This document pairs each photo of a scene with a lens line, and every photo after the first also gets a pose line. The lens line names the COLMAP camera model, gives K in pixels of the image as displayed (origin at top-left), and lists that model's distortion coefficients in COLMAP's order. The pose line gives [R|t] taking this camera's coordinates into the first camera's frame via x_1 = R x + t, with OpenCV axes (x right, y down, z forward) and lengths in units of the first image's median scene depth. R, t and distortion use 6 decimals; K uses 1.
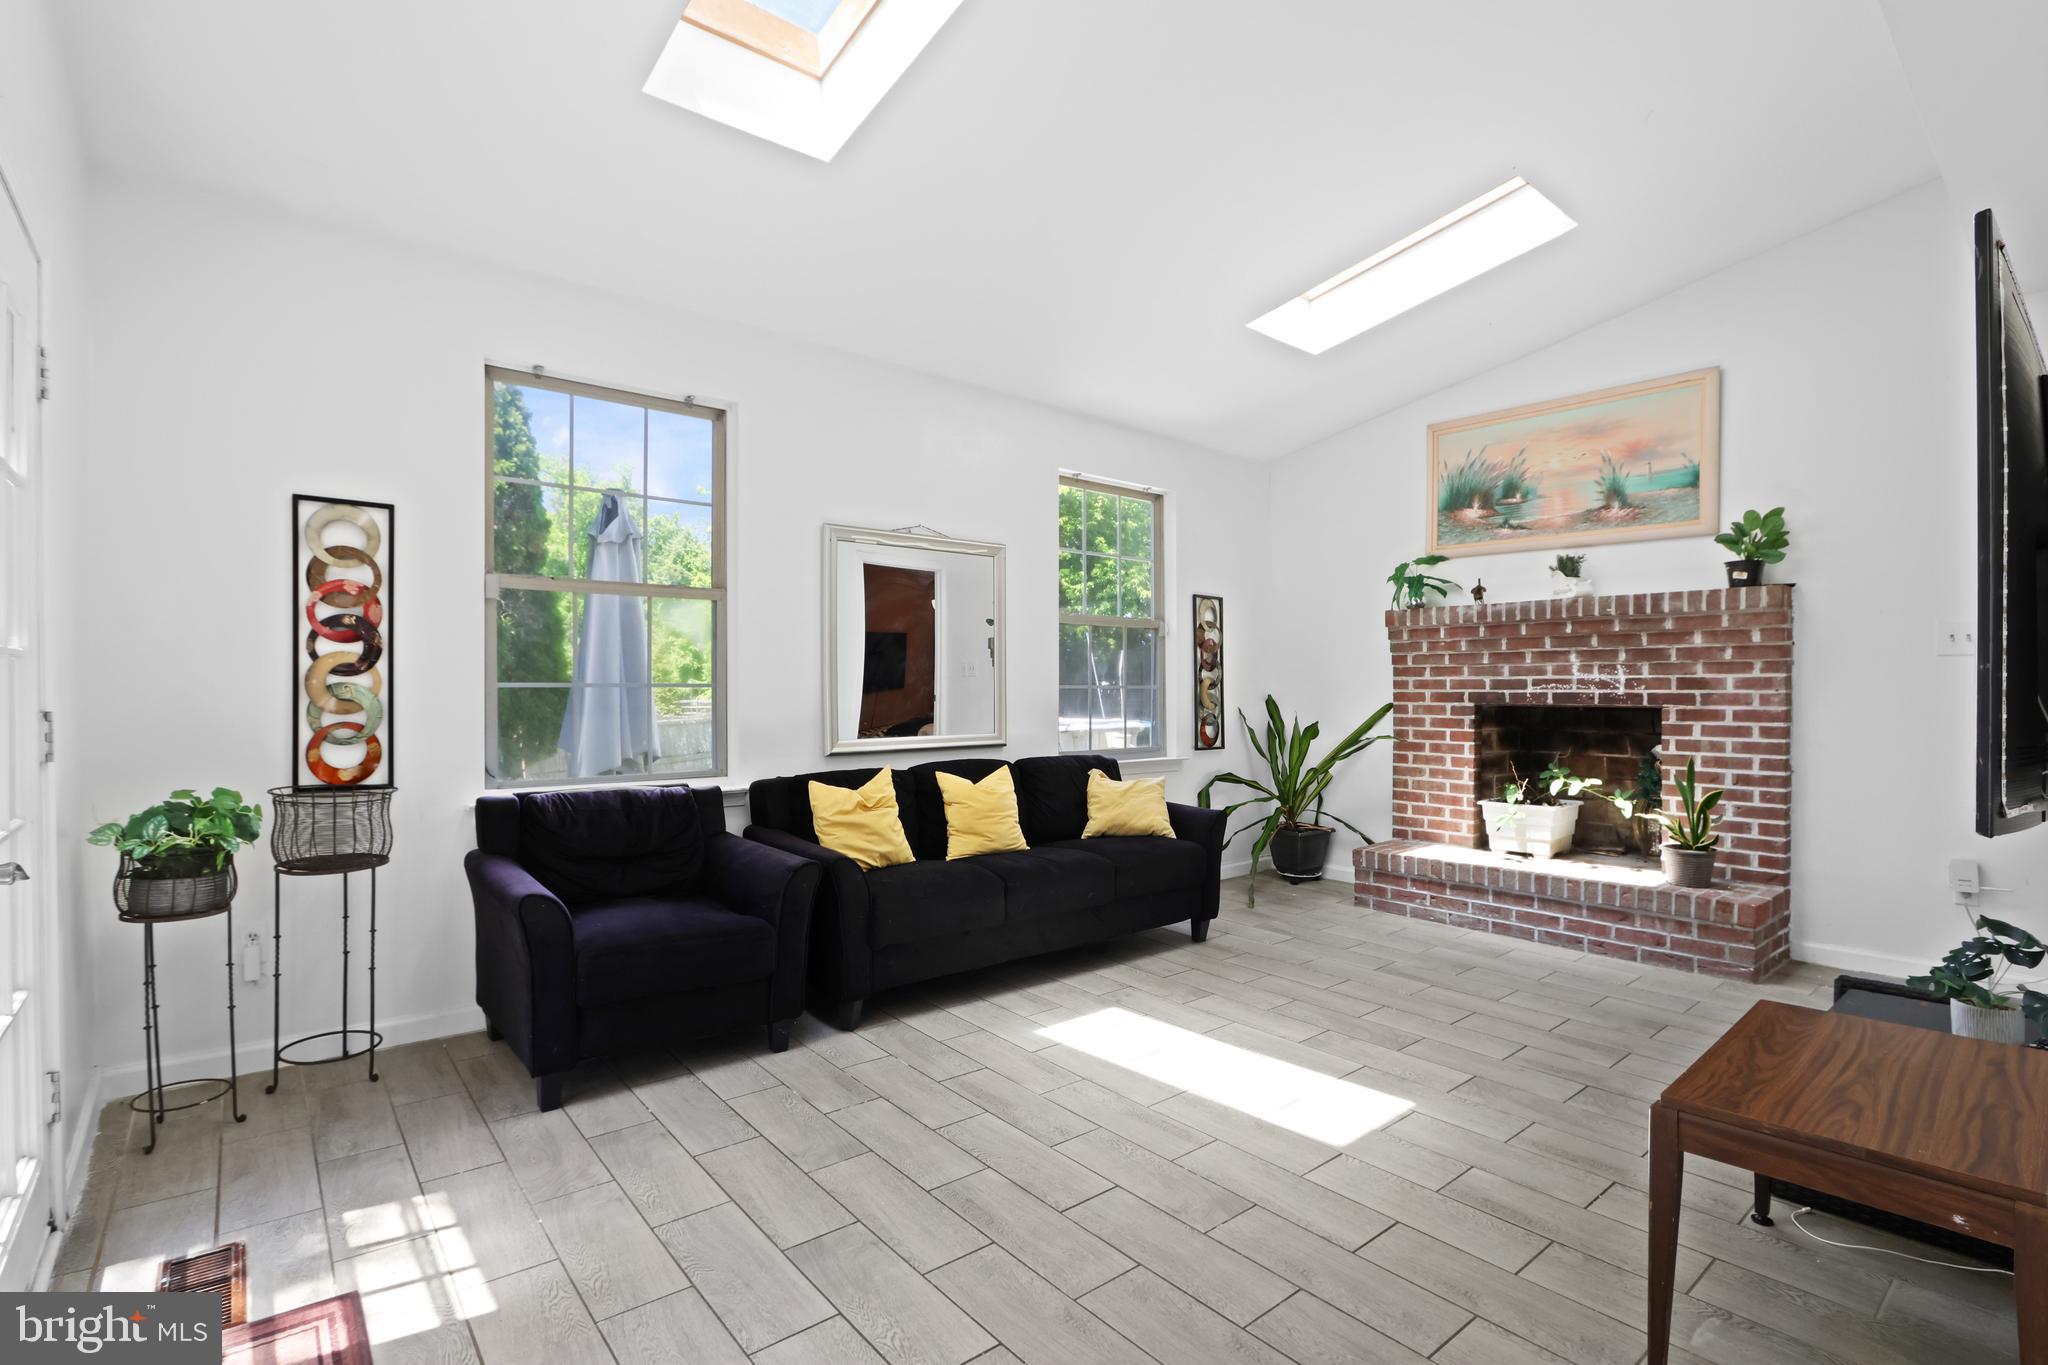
lens RADIAL K [[956.0, 0, 1014.9], [0, 956.0, 688.2], [0, 0, 1]] dist [-0.018966, 0.000318]
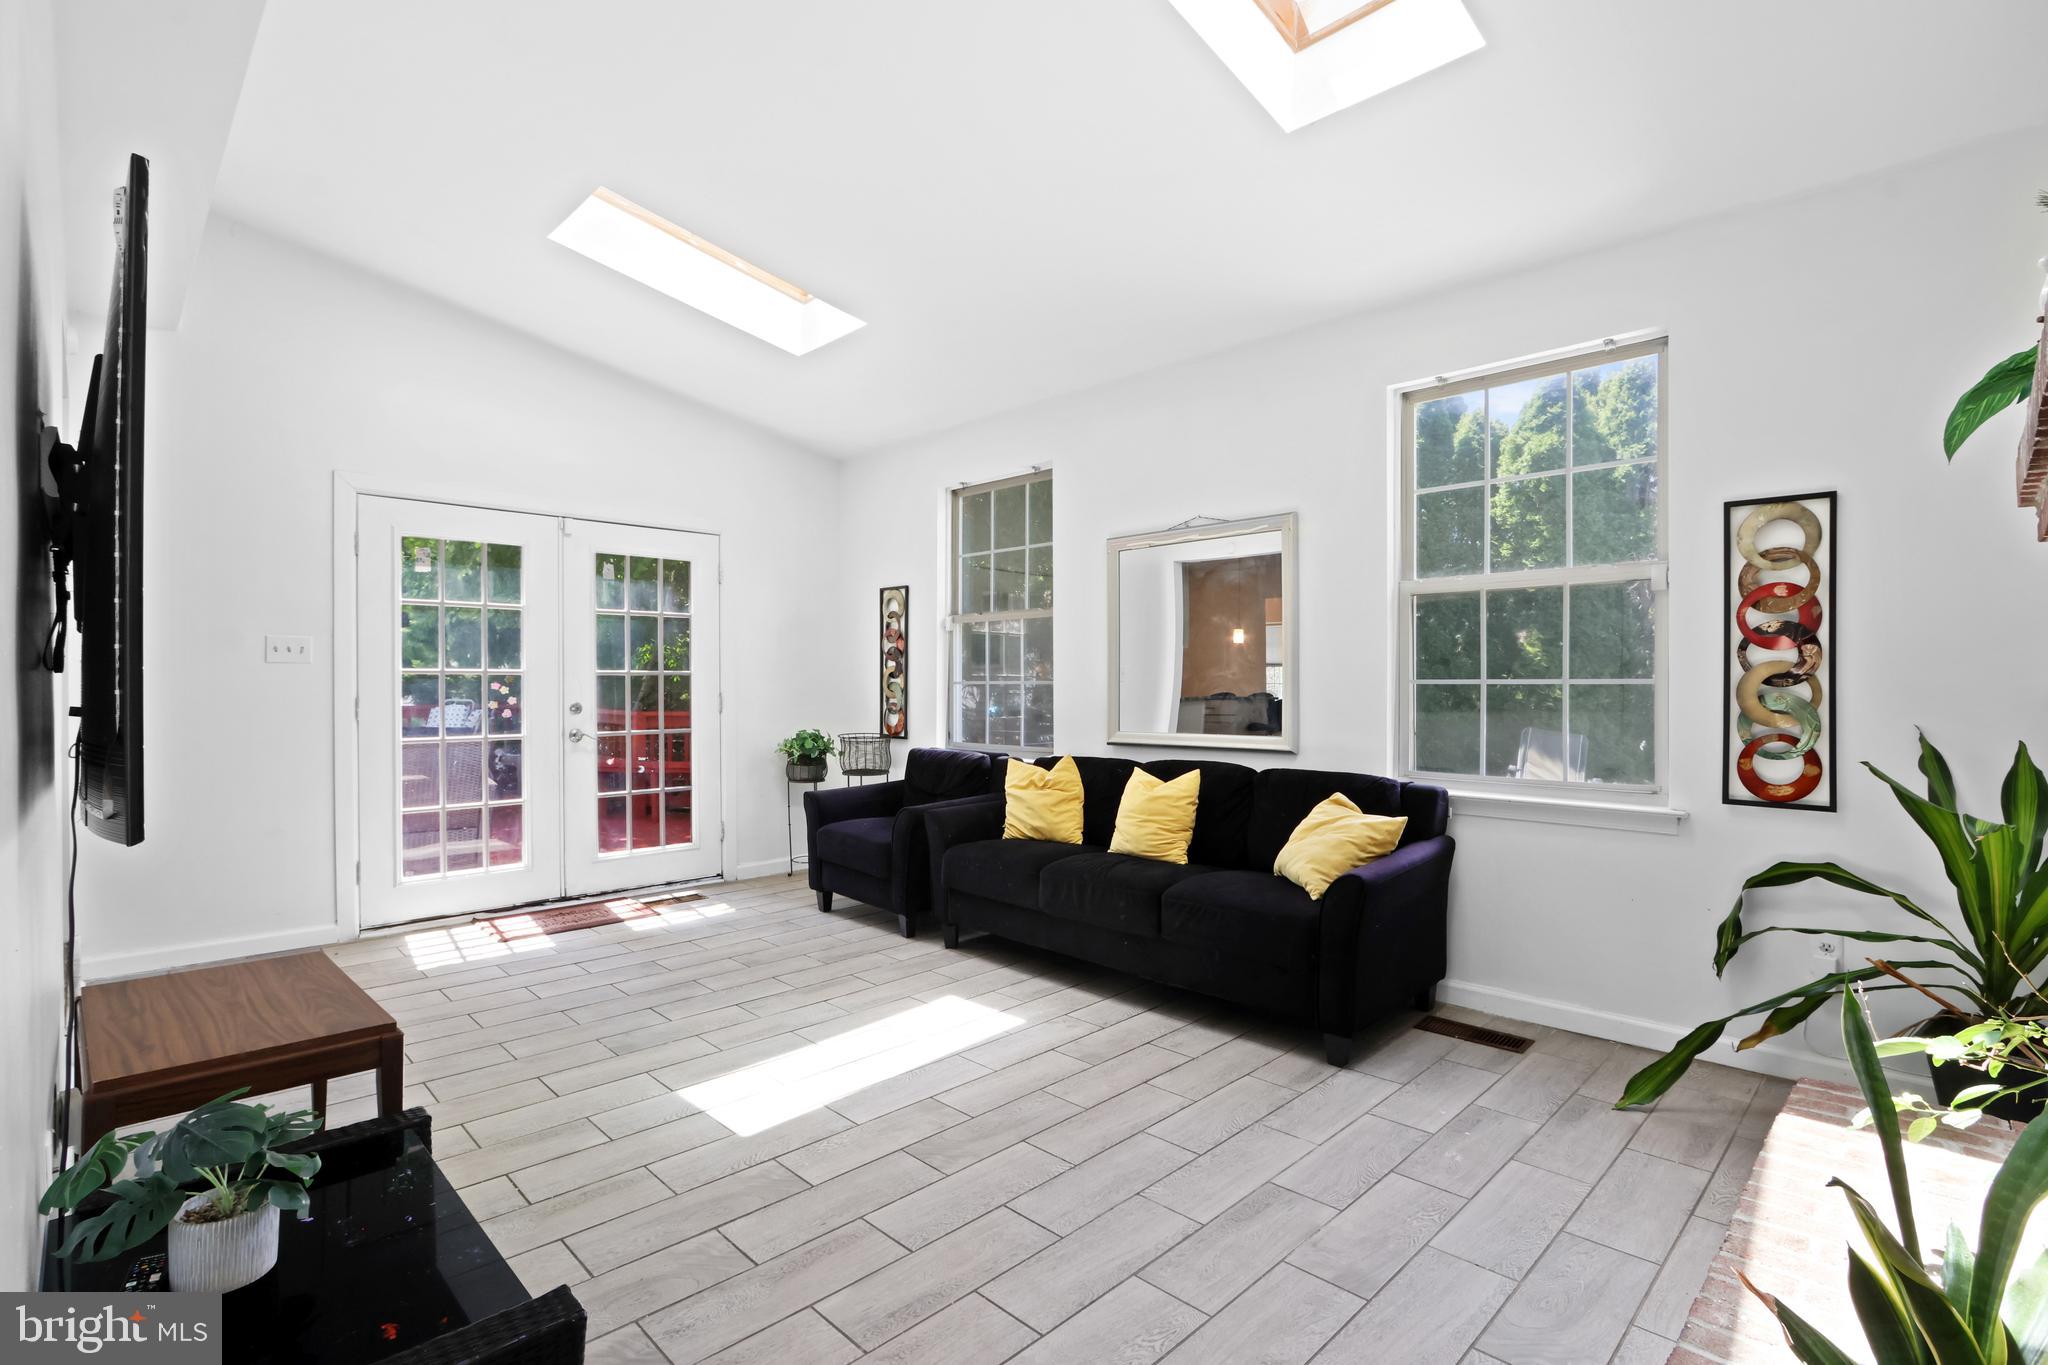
lens RADIAL K [[957.4, 0, 1018.9], [0, 957.4, 679.4], [0, 0, 1]] dist [-0.018110, 0.000848]
pose [[0.085414, -0.004782, -0.996334, 0.834059], [0.001456, 0.999988, -0.004675, -0.001125], [0.996345, -0.001051, 0.085420, 0.719378]]
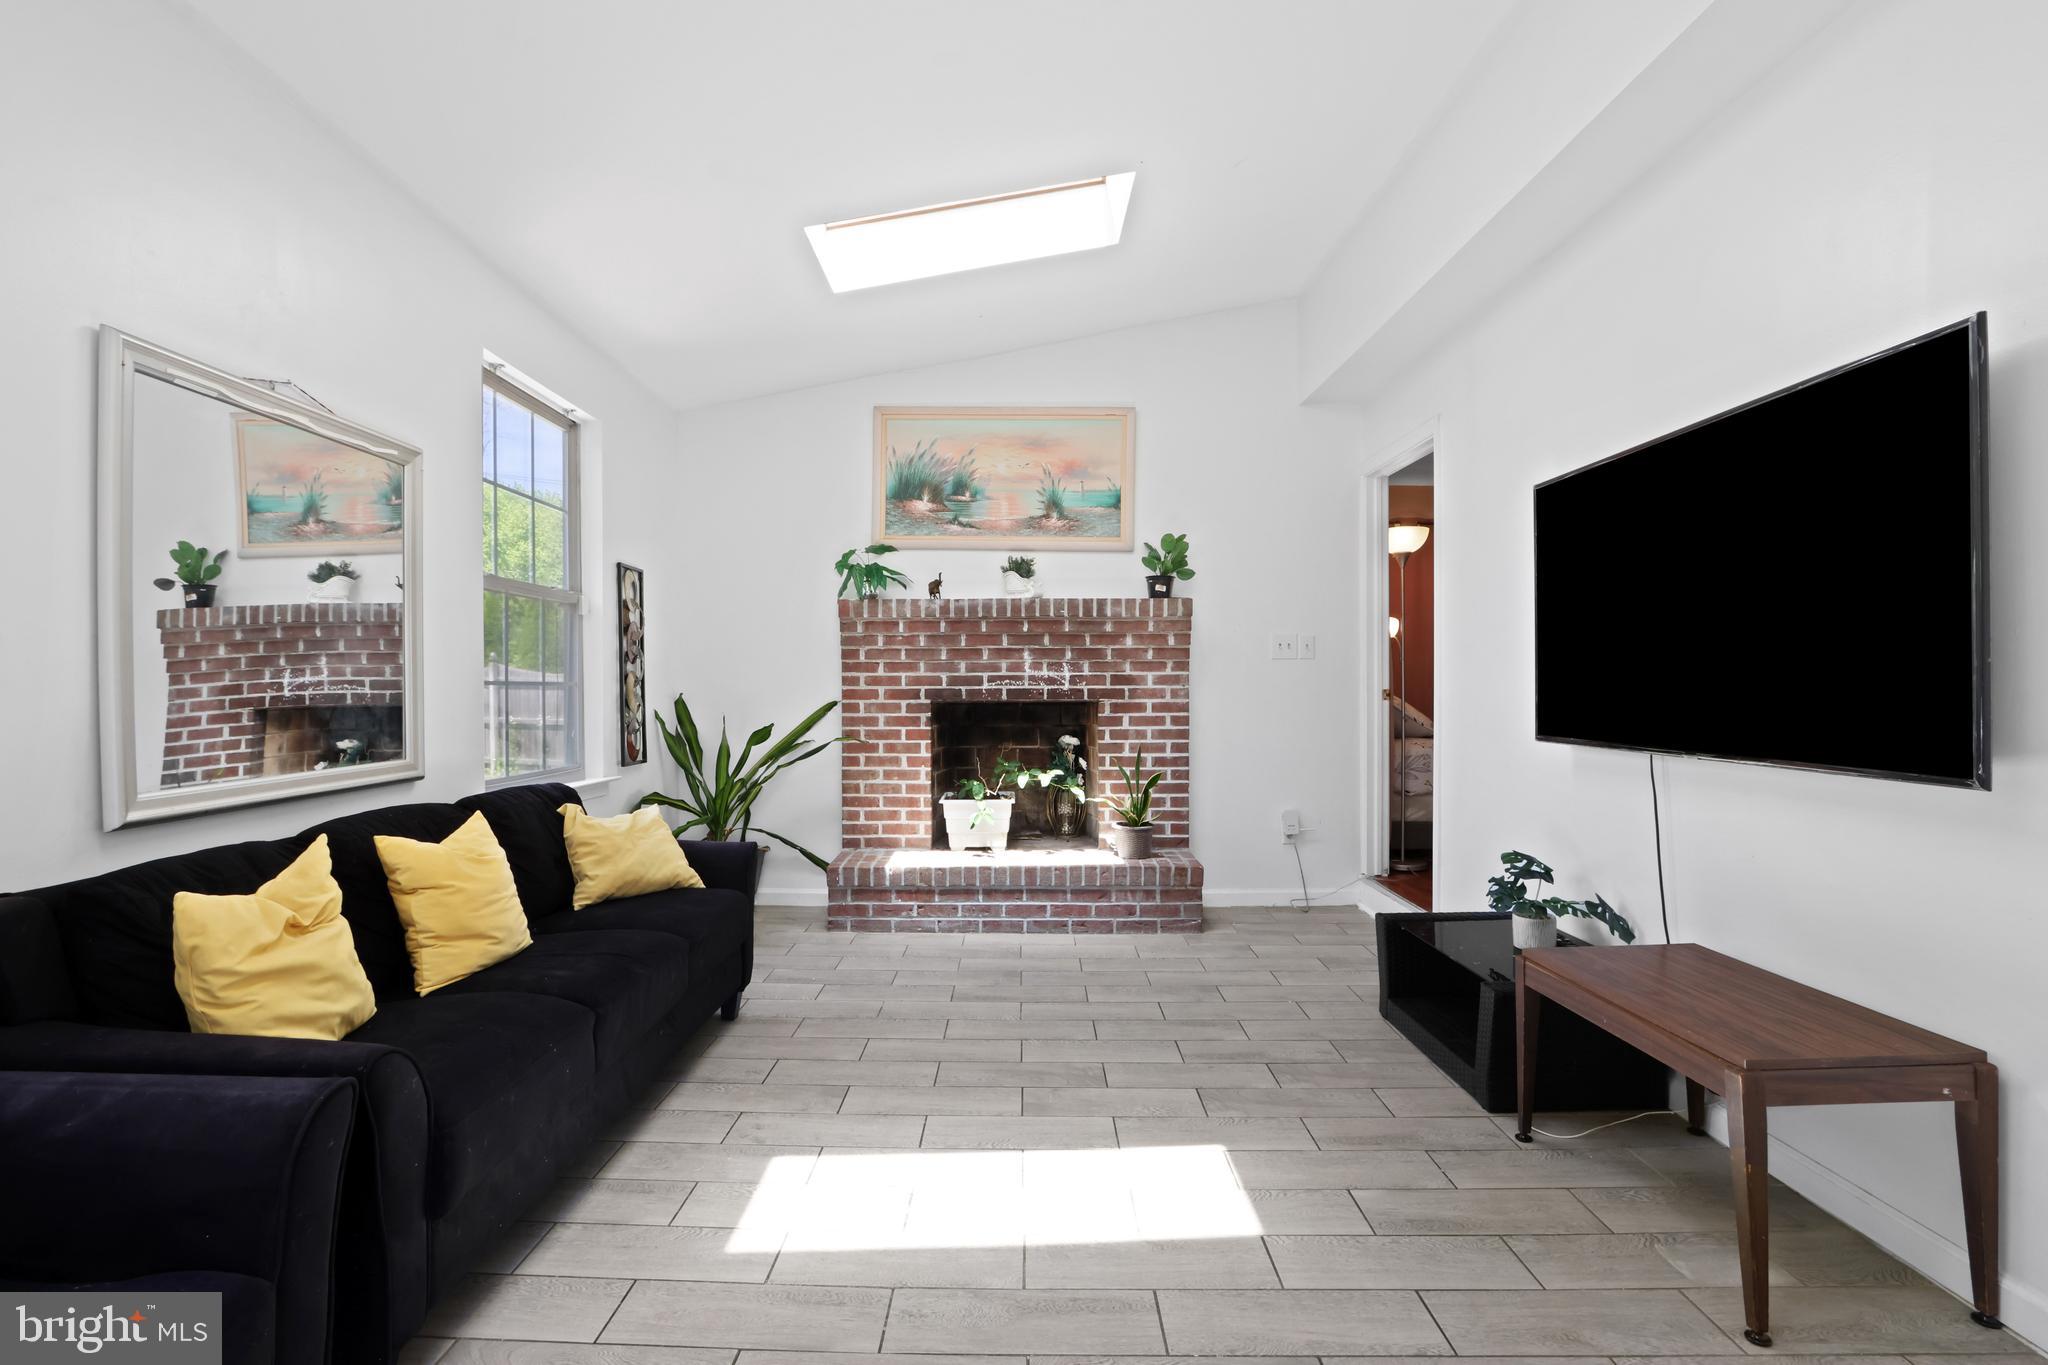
lens RADIAL K [[957.4, 0, 1018.9], [0, 957.4, 679.4], [0, 0, 1]] dist [-0.018110, 0.000848]
pose [[0.643341, 0.003975, 0.765570, -0.237363], [0.003307, 0.999963, -0.007971, 0.003039], [-0.765573, 0.007660, 0.643304, 0.337261]]
